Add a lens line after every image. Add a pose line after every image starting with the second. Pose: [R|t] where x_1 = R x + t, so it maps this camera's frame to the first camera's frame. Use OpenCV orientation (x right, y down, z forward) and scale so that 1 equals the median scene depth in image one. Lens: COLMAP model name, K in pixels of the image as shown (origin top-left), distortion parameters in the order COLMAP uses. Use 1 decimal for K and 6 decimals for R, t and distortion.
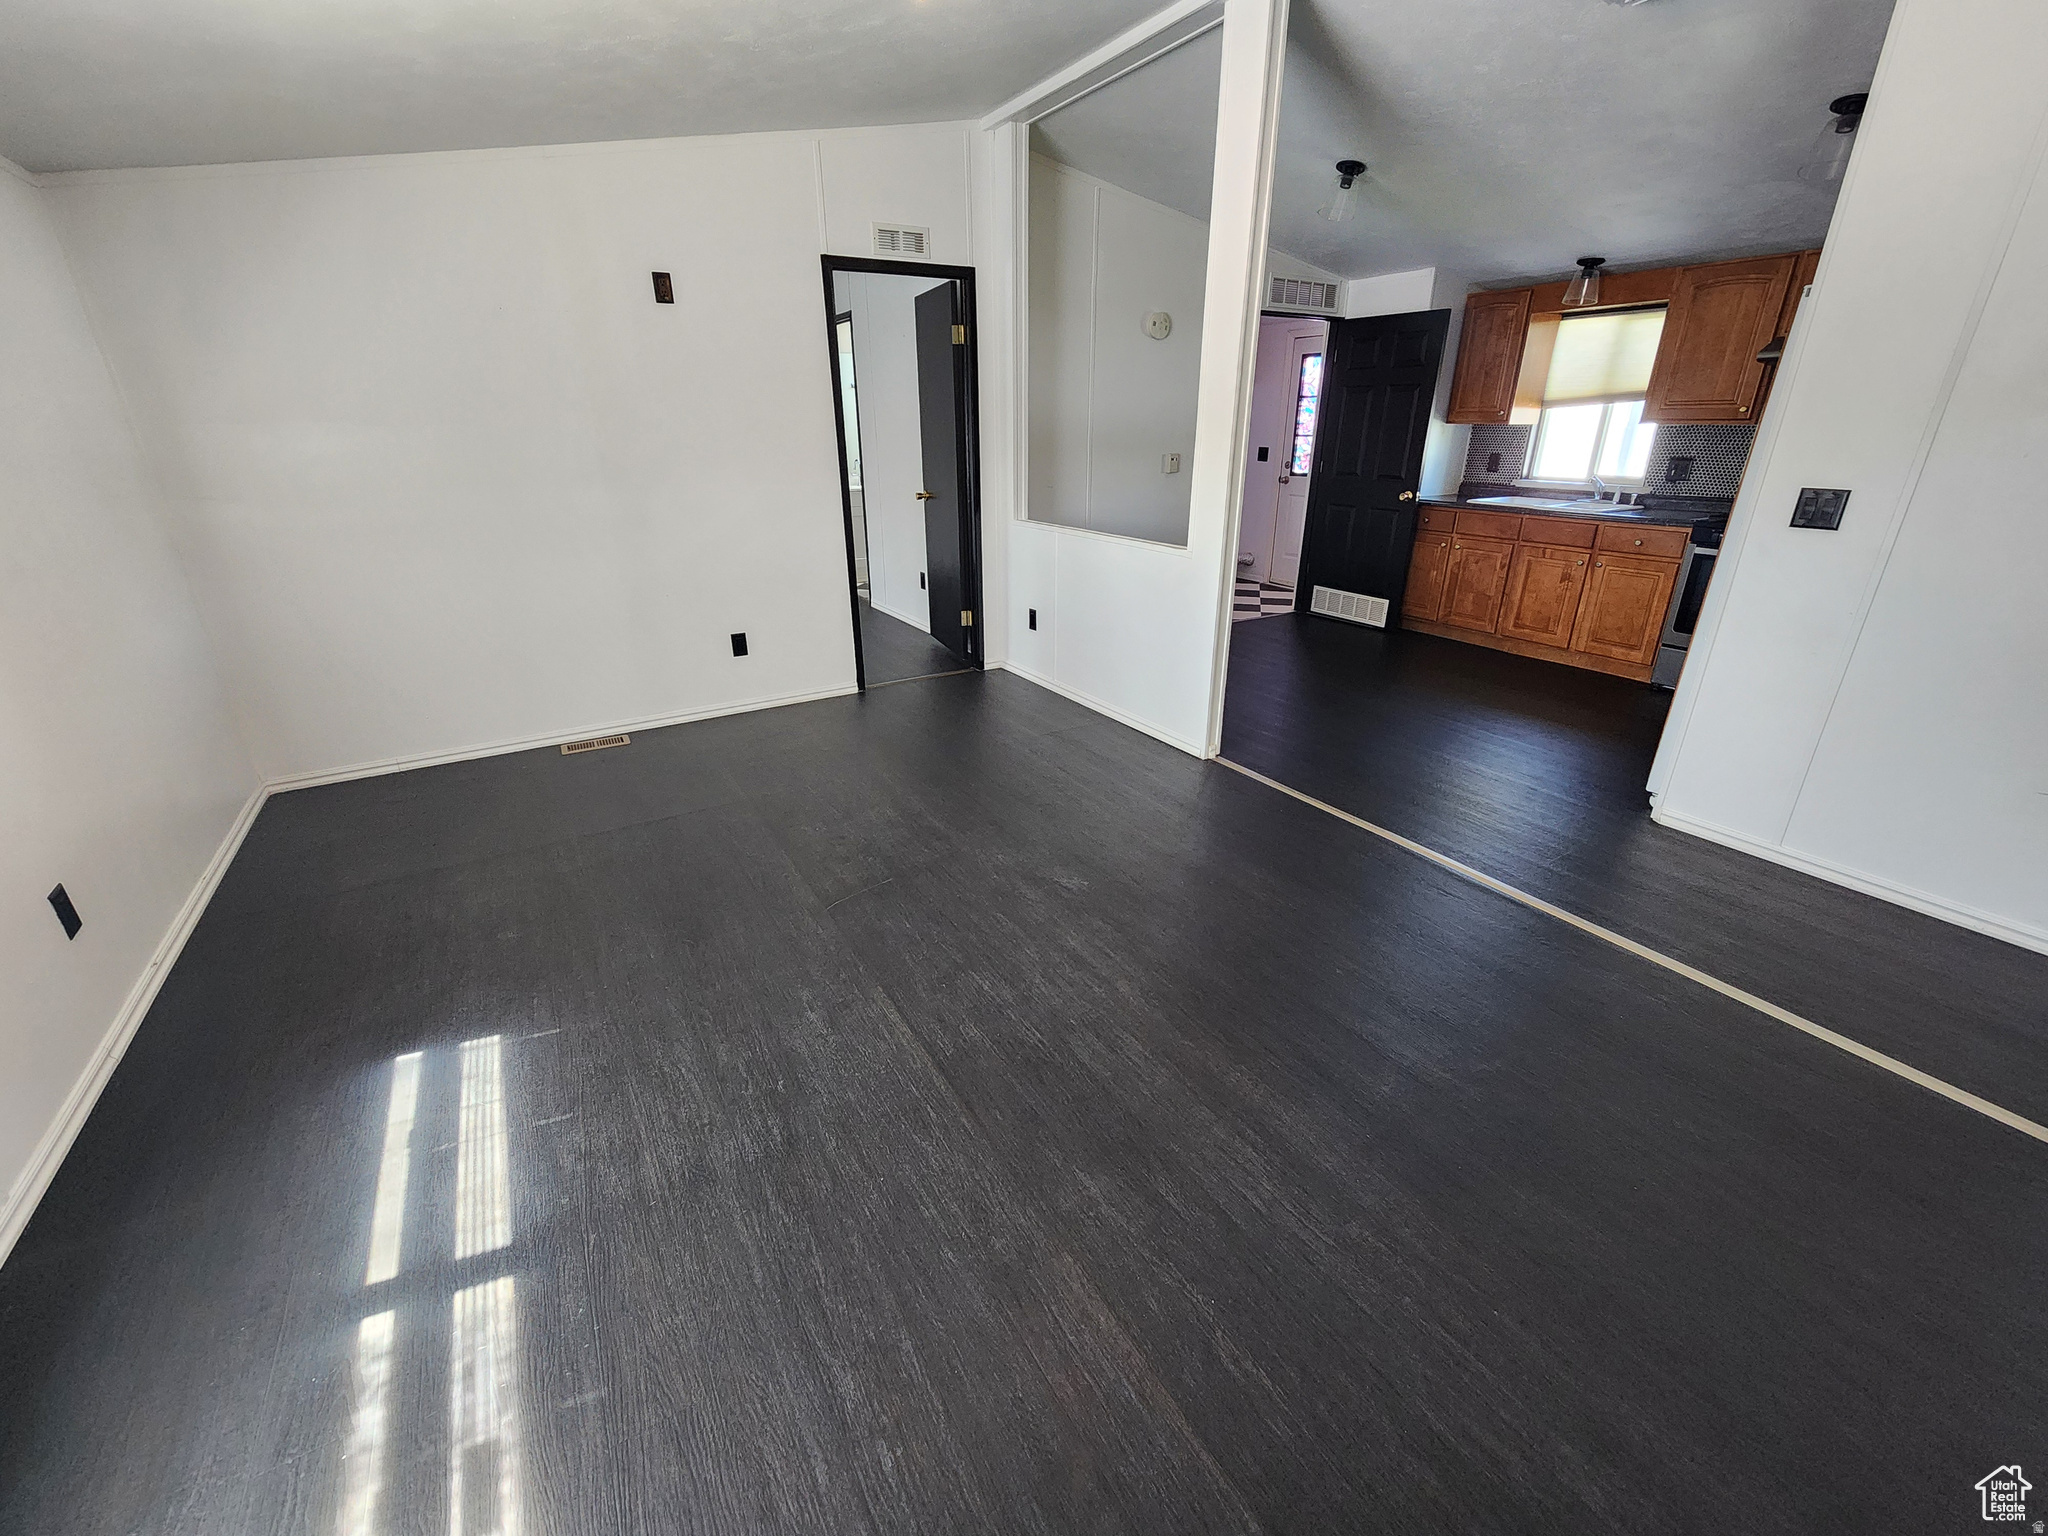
lens RADIAL K [[842.4, 0, 1019.4], [0, 842.4, 755.6], [0, 0, 1]] dist [-0.001829, -0.000177]
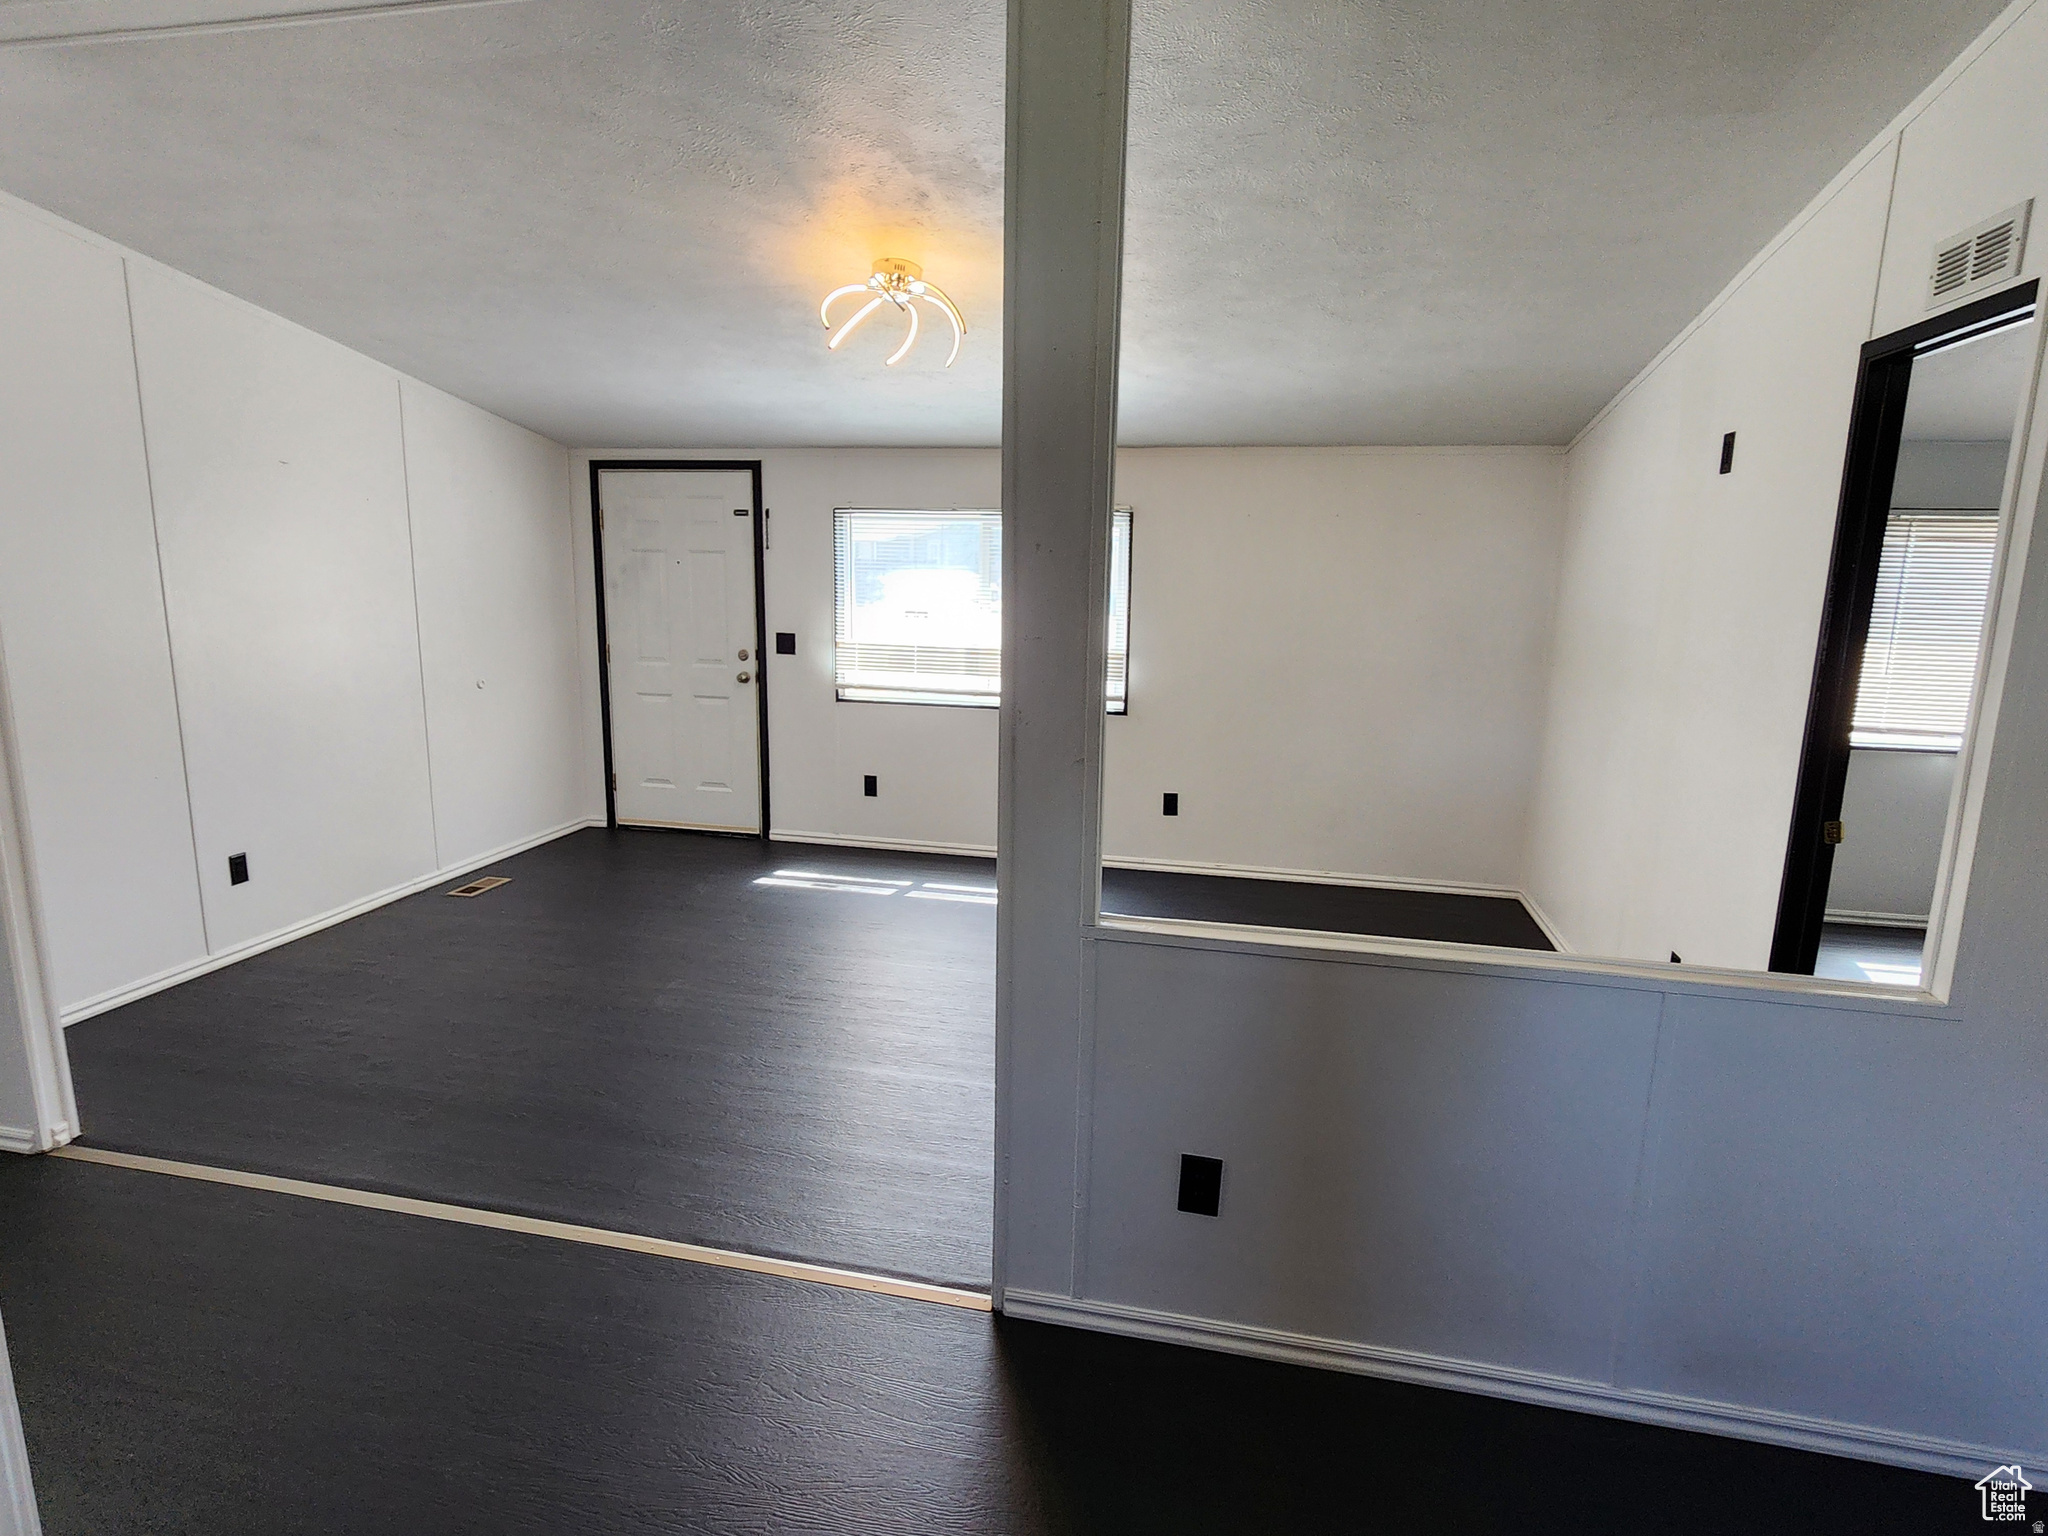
lens RADIAL K [[1092.5, 0, 1016.2], [0, 1092.5, 763.3], [0, 0, 1]] dist [-0.001668, 0.000664]
pose [[-0.685630, 0.127884, -0.716629, 1.192128], [-0.283633, 0.859717, 0.424782, -1.020557], [0.670421, 0.494503, -0.553175, 2.275587]]
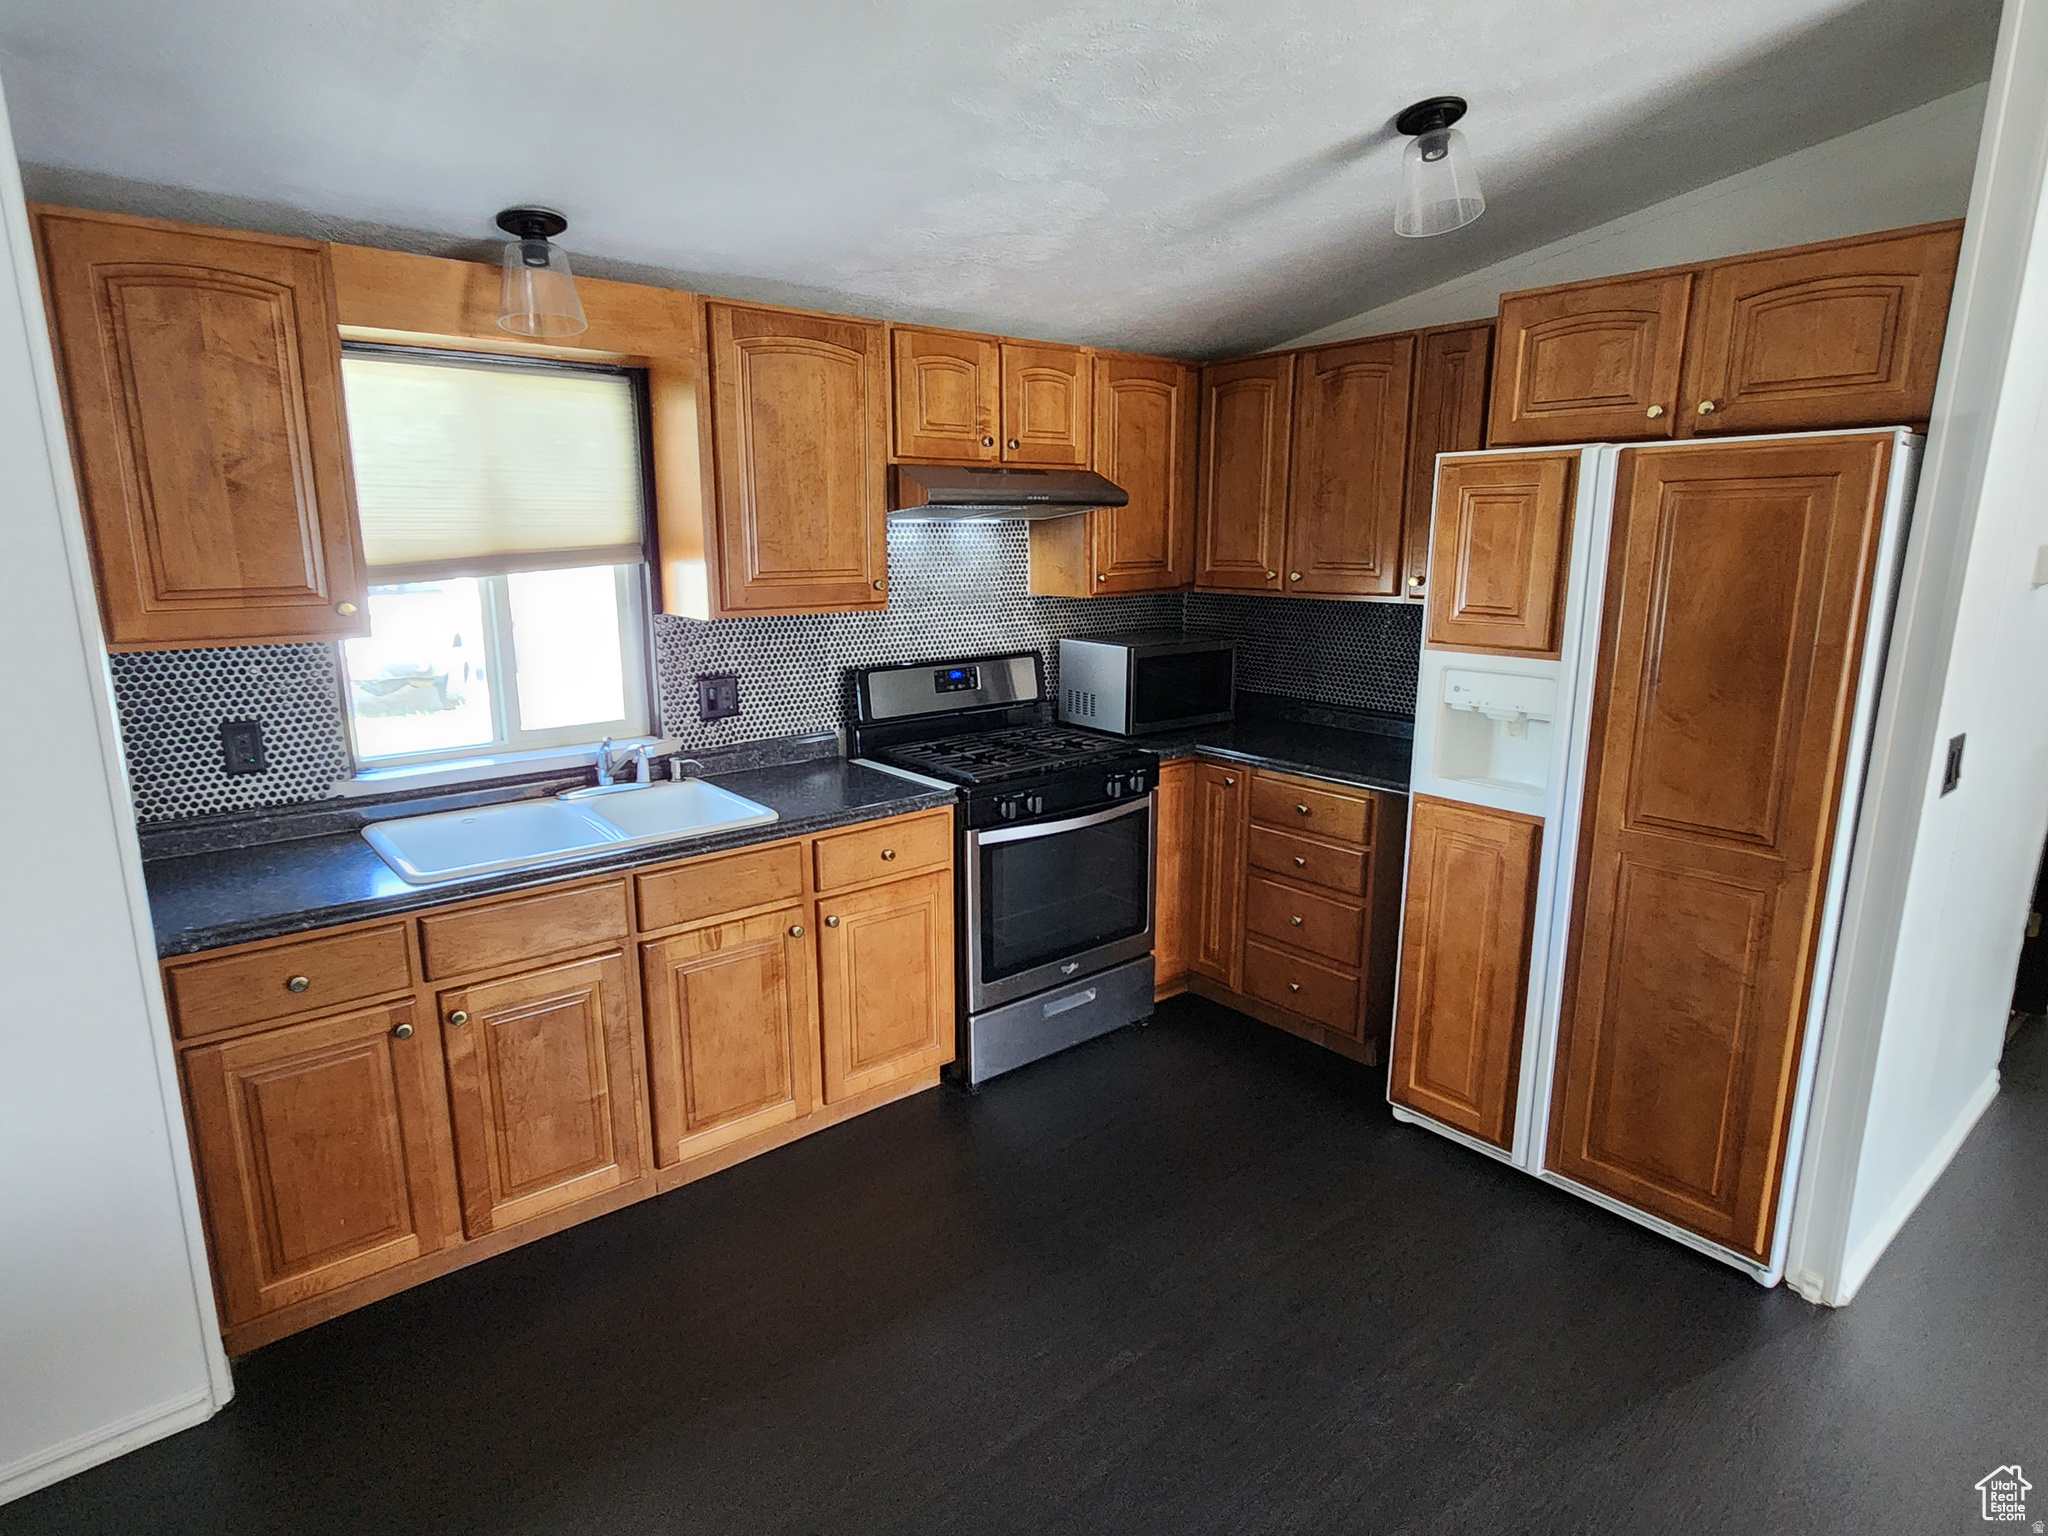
lens RADIAL K [[1092.5, 0, 1016.2], [0, 1092.5, 763.3], [0, 0, 1]] dist [-0.001668, 0.000664]
pose [[-0.154544, -0.204663, 0.966555, 0.313023], [0.367261, 0.896305, 0.248510, -0.996375], [-0.917189, 0.393384, -0.063354, 2.224134]]
